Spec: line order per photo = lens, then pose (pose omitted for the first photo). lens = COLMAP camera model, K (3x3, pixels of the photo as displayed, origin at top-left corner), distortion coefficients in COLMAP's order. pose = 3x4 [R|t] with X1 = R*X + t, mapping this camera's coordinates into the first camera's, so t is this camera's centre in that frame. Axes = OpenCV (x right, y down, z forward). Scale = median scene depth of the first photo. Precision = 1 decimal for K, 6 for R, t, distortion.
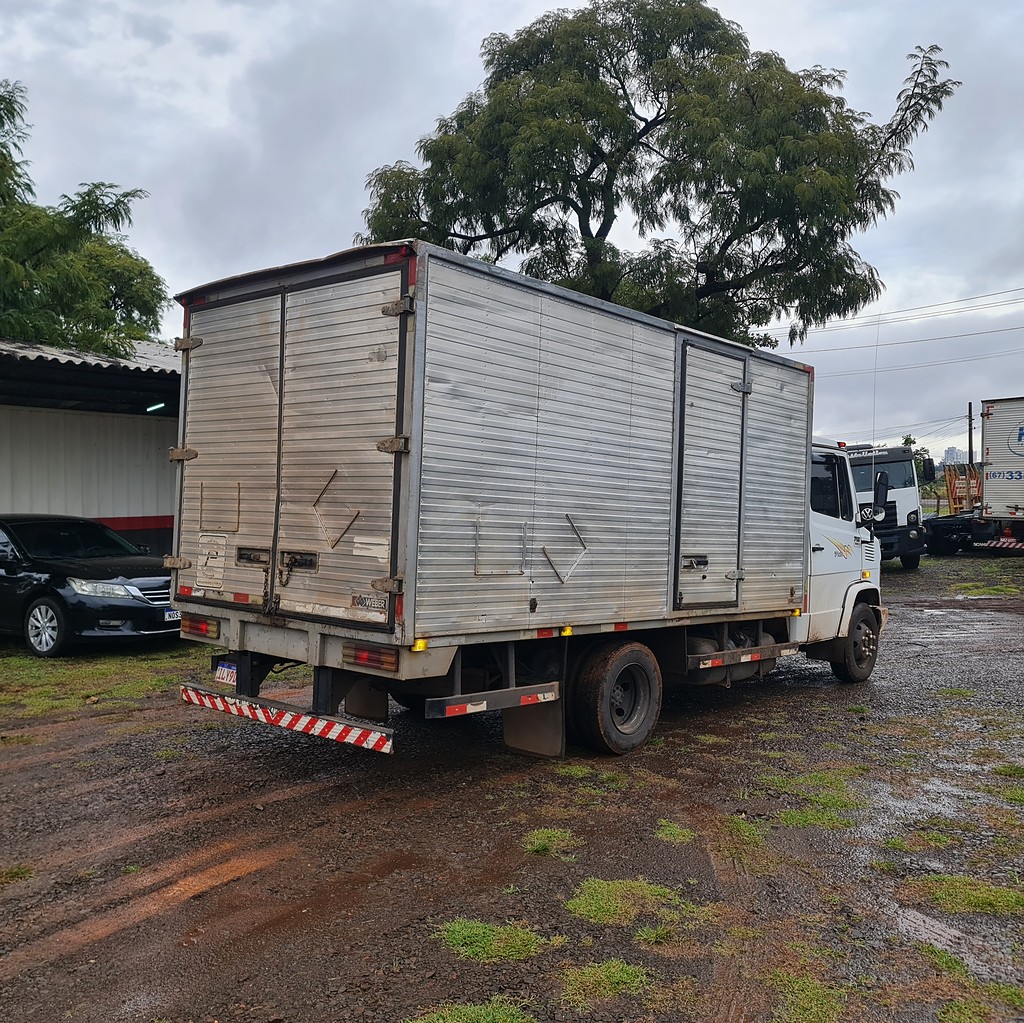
lens RADIAL K [[1030.9, 0, 488.6], [0, 1030.9, 513.4], [0, 0, 1]] dist [0.021660, -0.002024]
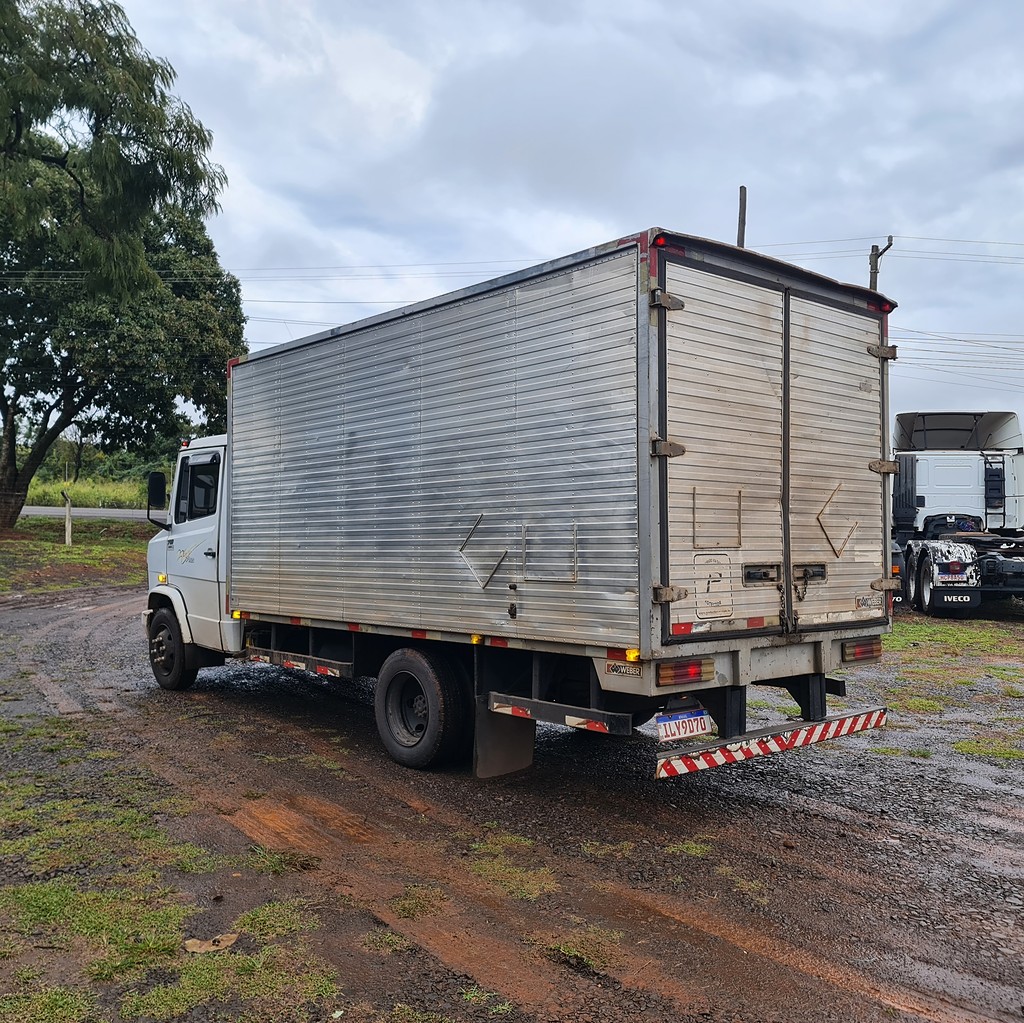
lens RADIAL K [[1030.9, 0, 488.6], [0, 1030.9, 513.4], [0, 0, 1]] dist [0.021660, -0.002024]
pose [[0.104047, -0.006122, 0.994554, -1.164518], [-0.005909, 0.999960, 0.006773, -0.015834], [-0.994555, -0.006582, 0.104007, 1.164042]]
